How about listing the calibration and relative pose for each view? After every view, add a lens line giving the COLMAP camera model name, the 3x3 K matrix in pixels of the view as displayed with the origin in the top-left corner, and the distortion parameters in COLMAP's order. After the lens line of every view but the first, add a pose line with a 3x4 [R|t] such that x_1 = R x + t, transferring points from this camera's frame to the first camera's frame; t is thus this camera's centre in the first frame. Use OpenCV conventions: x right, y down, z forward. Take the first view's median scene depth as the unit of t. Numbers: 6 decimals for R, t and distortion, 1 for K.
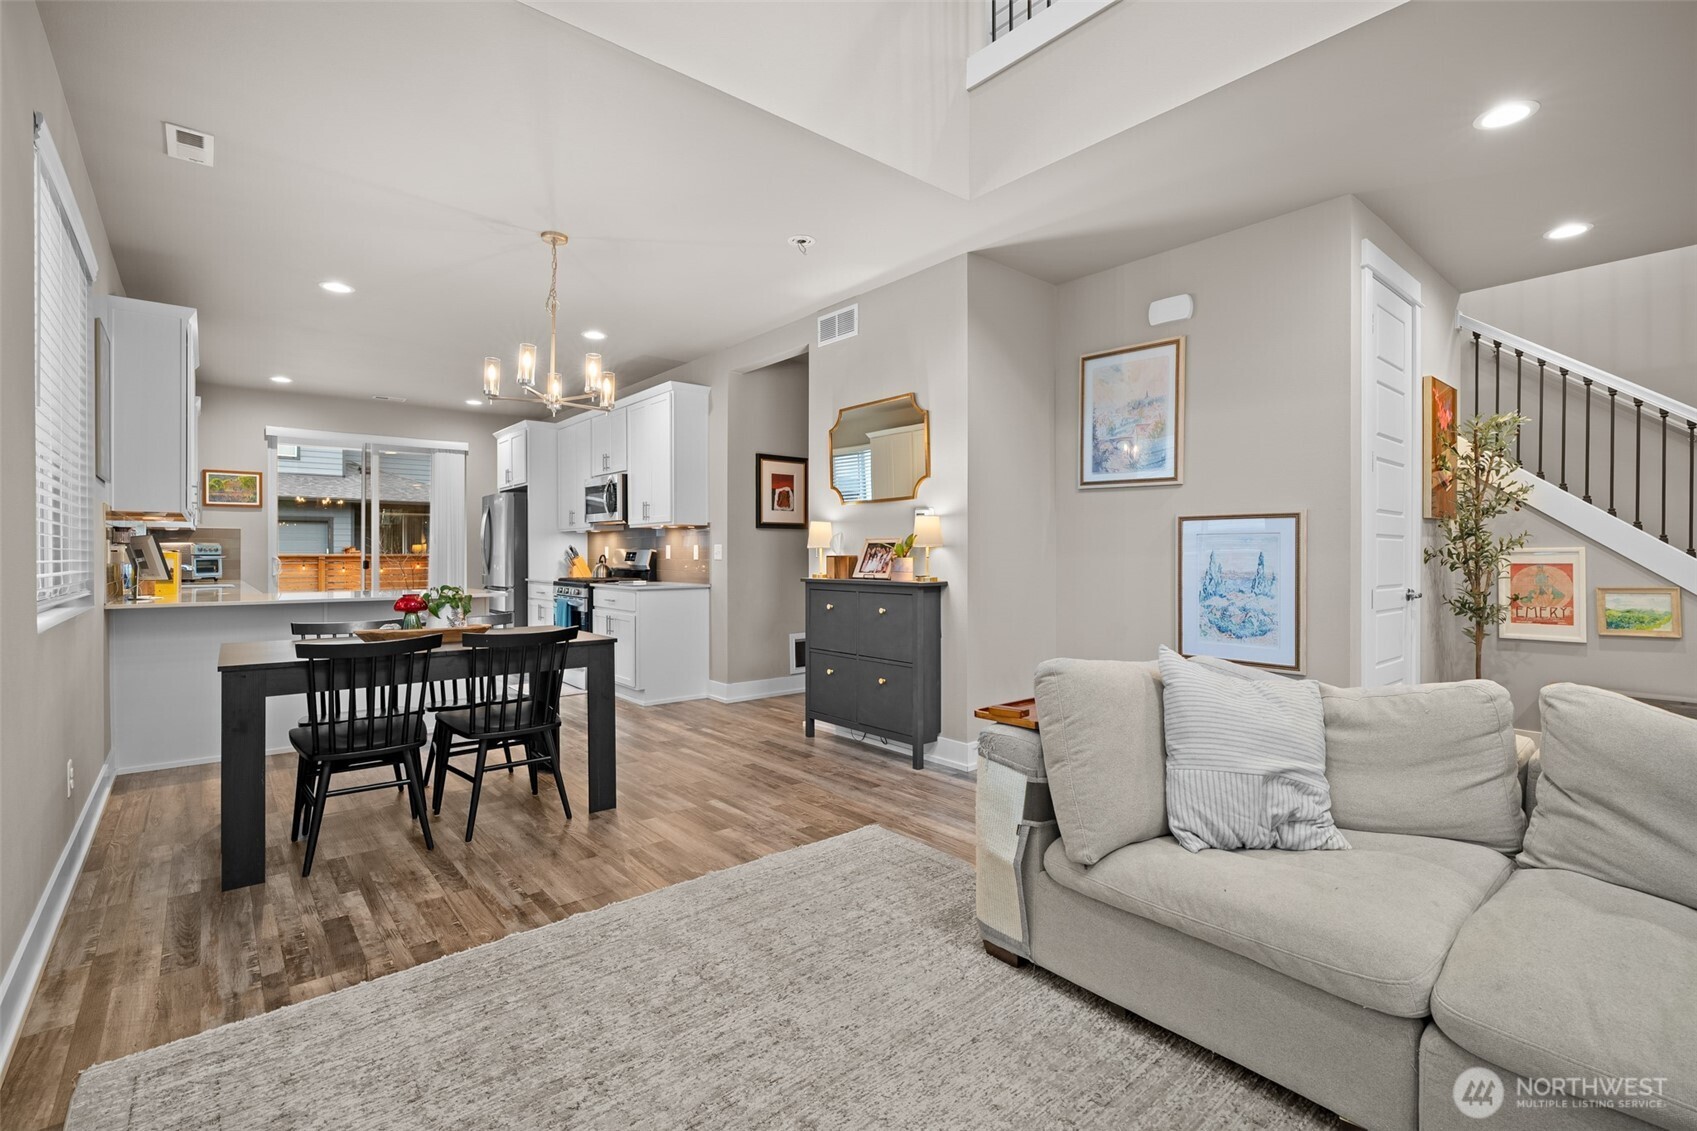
lens RADIAL K [[769.8, 0, 850.5], [0, 769.8, 556.9], [0, 0, 1]] dist [-0.009032, 0.001915]
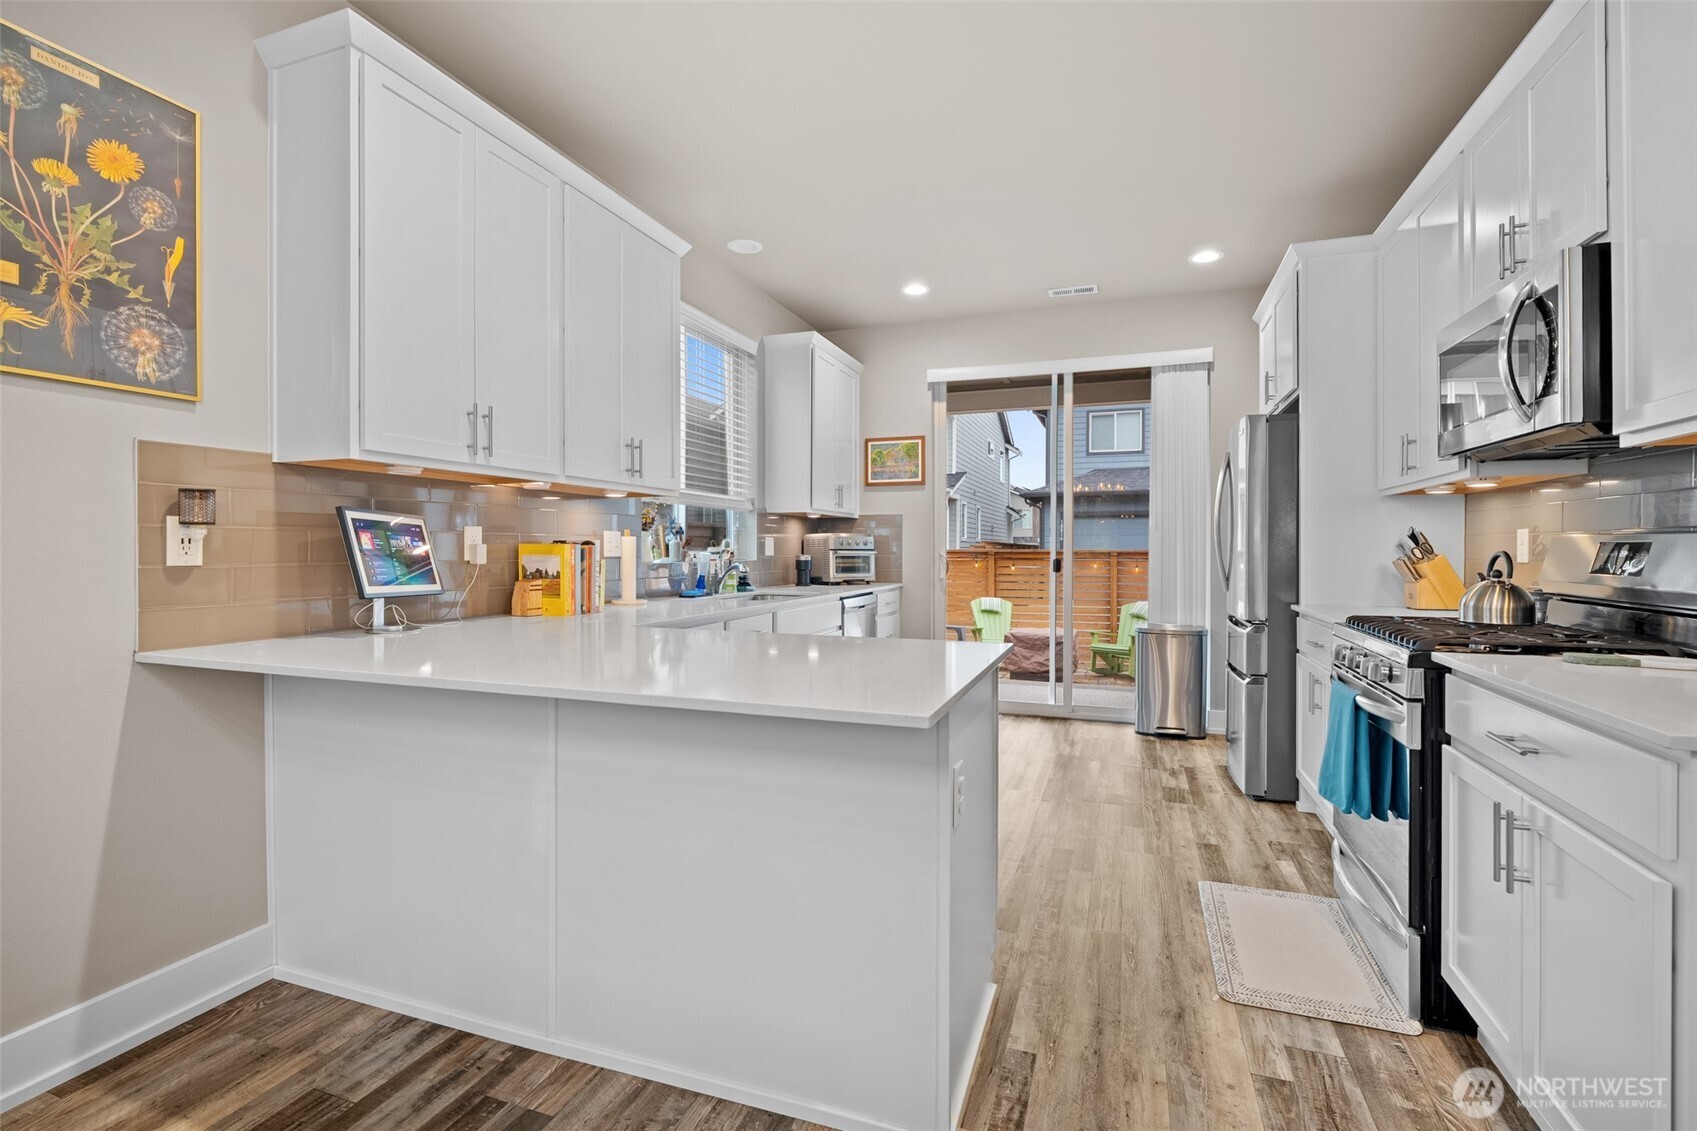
lens RADIAL K [[769.8, 0, 853.3], [0, 769.8, 550.7], [0, 0, 1]] dist [-0.009032, 0.001915]
pose [[0.502796, 0.003244, -0.864399, -0.281068], [-0.005587, 0.999984, 0.000502, -0.002622], [0.864387, 0.004577, 0.502806, 0.935185]]
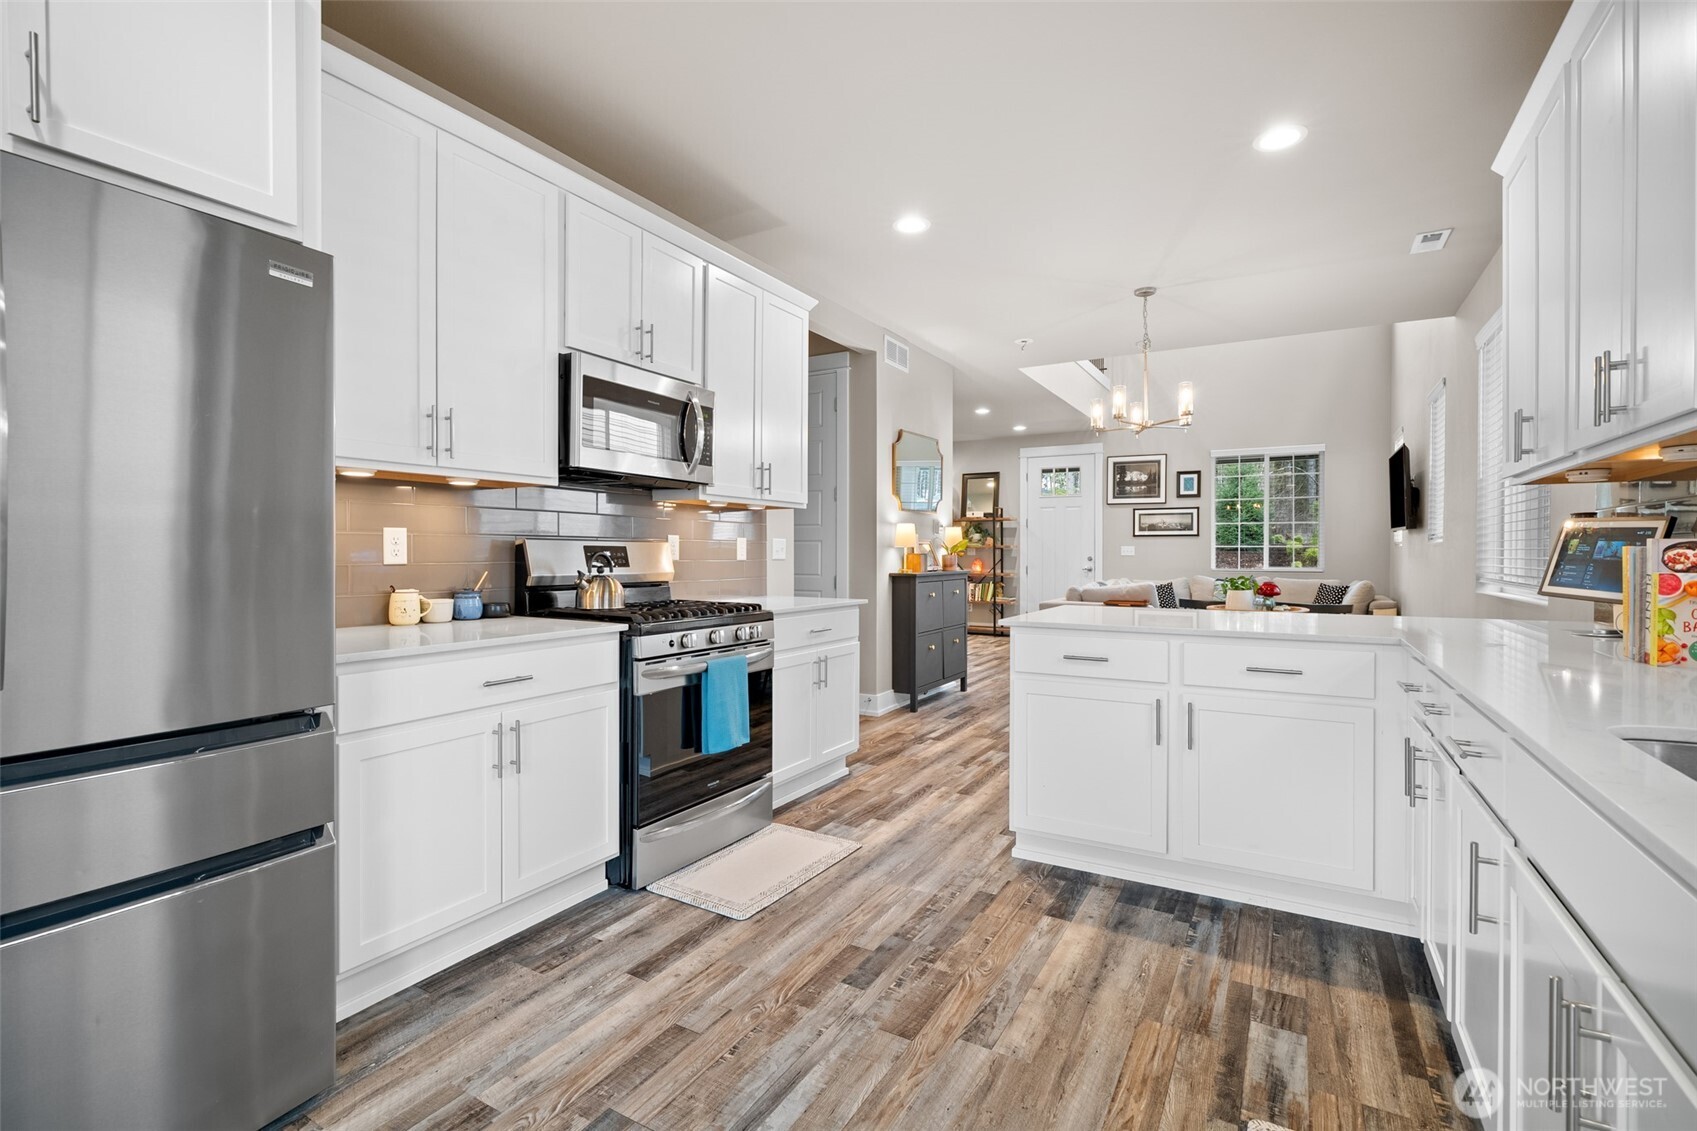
lens RADIAL K [[769.8, 0, 851.0], [0, 769.8, 552.8], [0, 0, 1]] dist [-0.009032, 0.001915]
pose [[-0.337093, 0.000361, 0.941471, -1.165369], [0.001797, 0.999998, 0.000260, -0.003038], [-0.941470, 0.001779, -0.337093, 1.561952]]
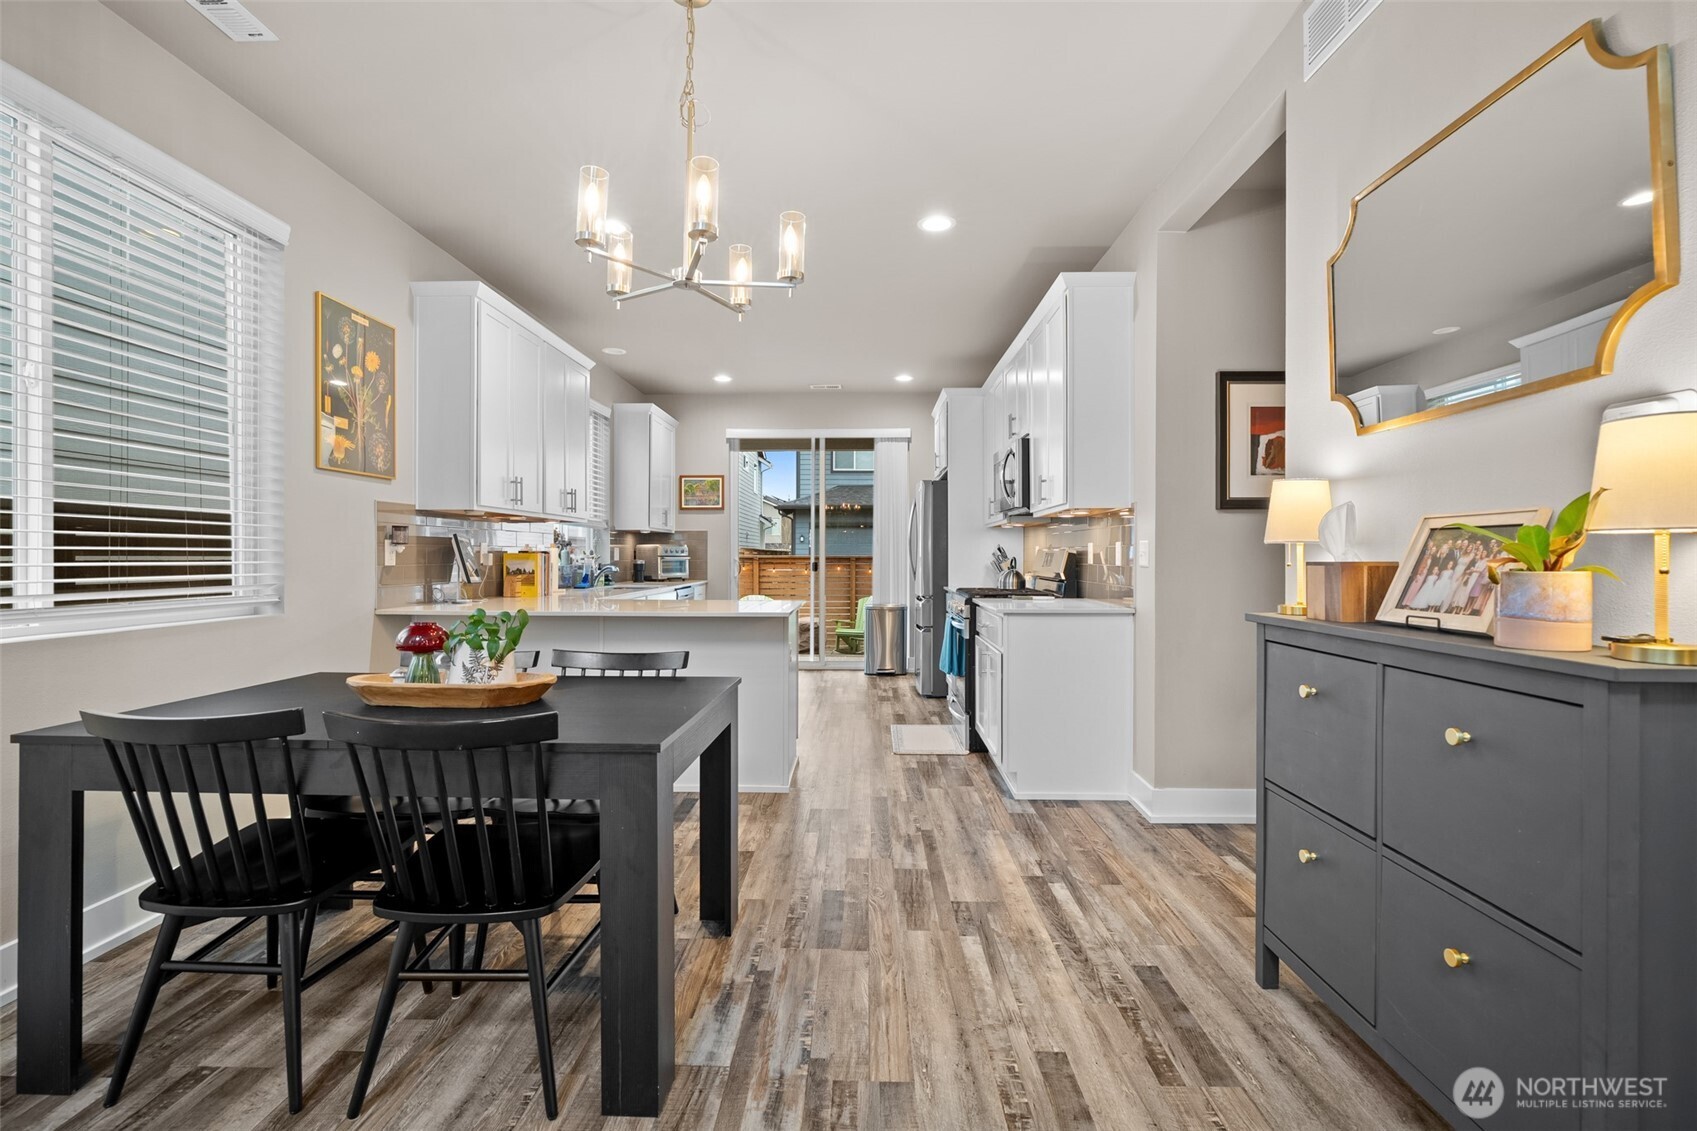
lens RADIAL K [[769.8, 0, 850.0], [0, 769.8, 558.6], [0, 0, 1]] dist [-0.009032, 0.001915]
pose [[0.749886, 0.004597, -0.661552, 0.057707], [-0.004774, 0.999987, 0.001538, -0.002846], [0.661550, 0.002005, 0.749898, 0.556789]]
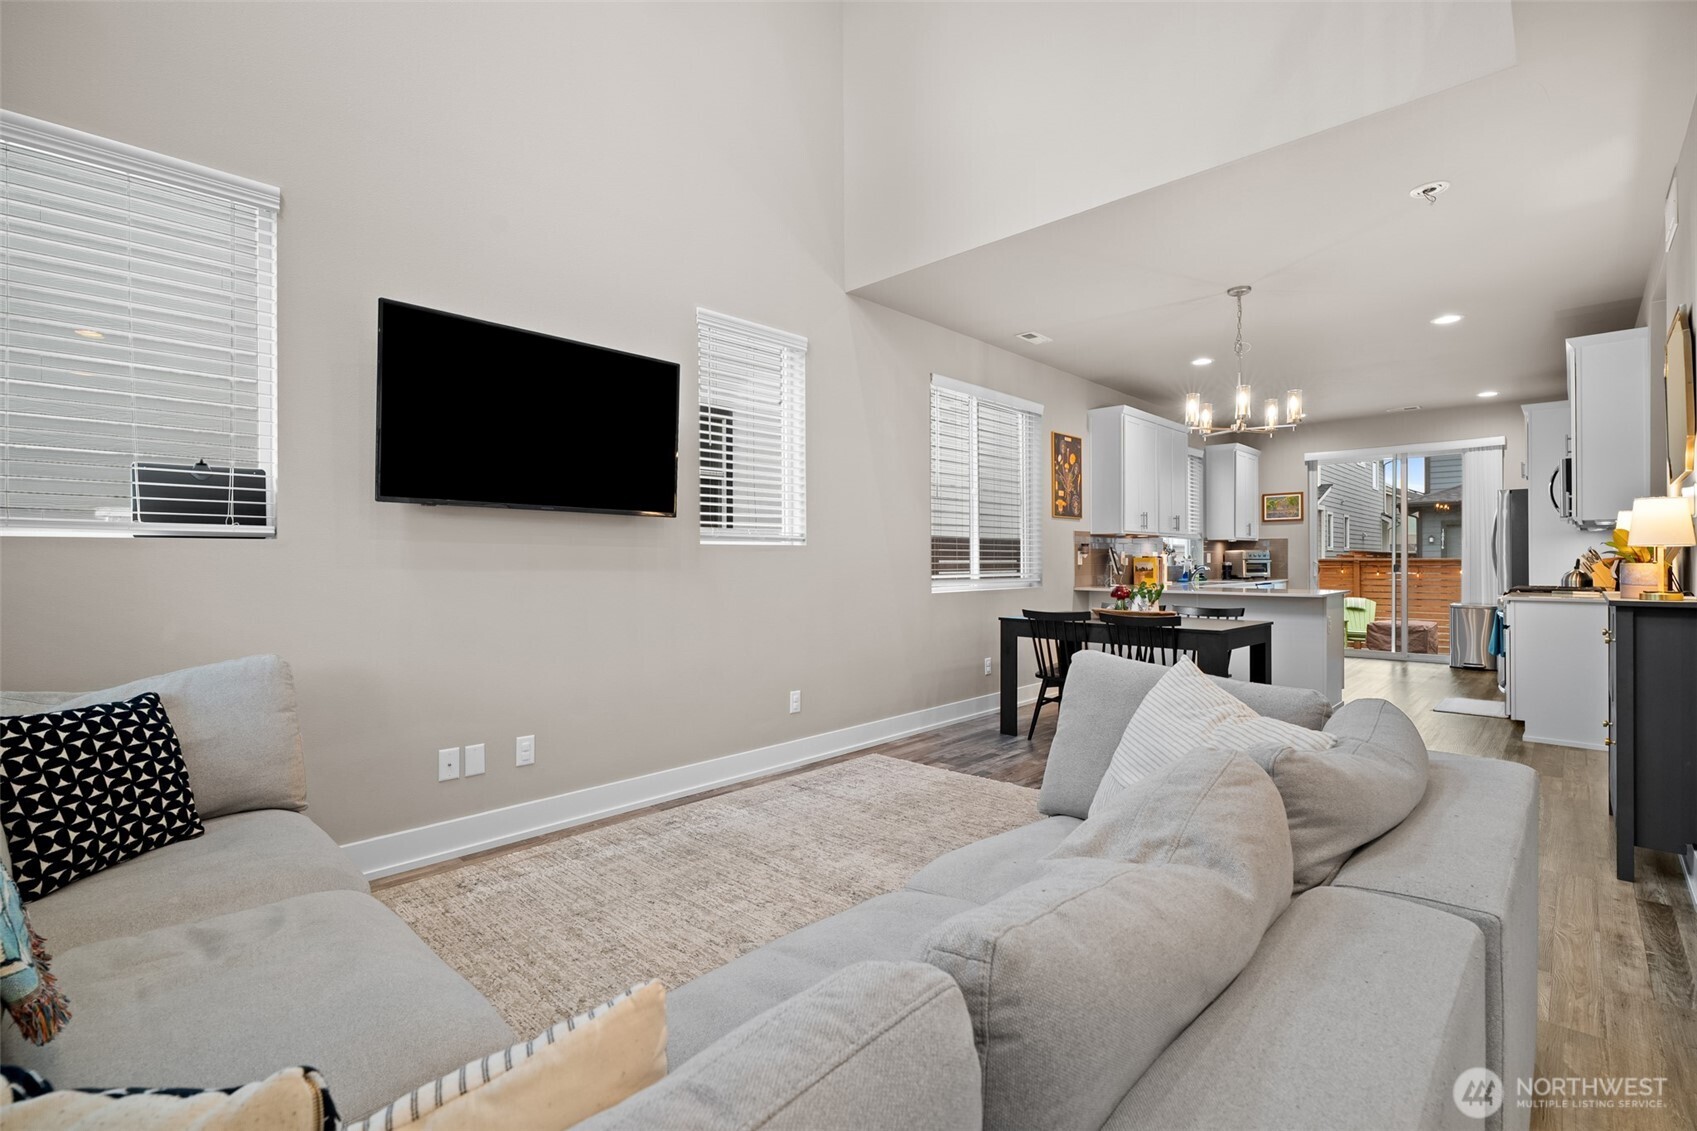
lens RADIAL K [[769.8, 0, 842.8], [0, 769.8, 558.6], [0, 0, 1]] dist [-0.009032, 0.001915]
pose [[0.103497, -0.001108, -0.994629, 0.610923], [-0.001714, 0.999998, -0.001293, -0.001152], [0.994628, 0.001838, 0.103495, 0.227895]]
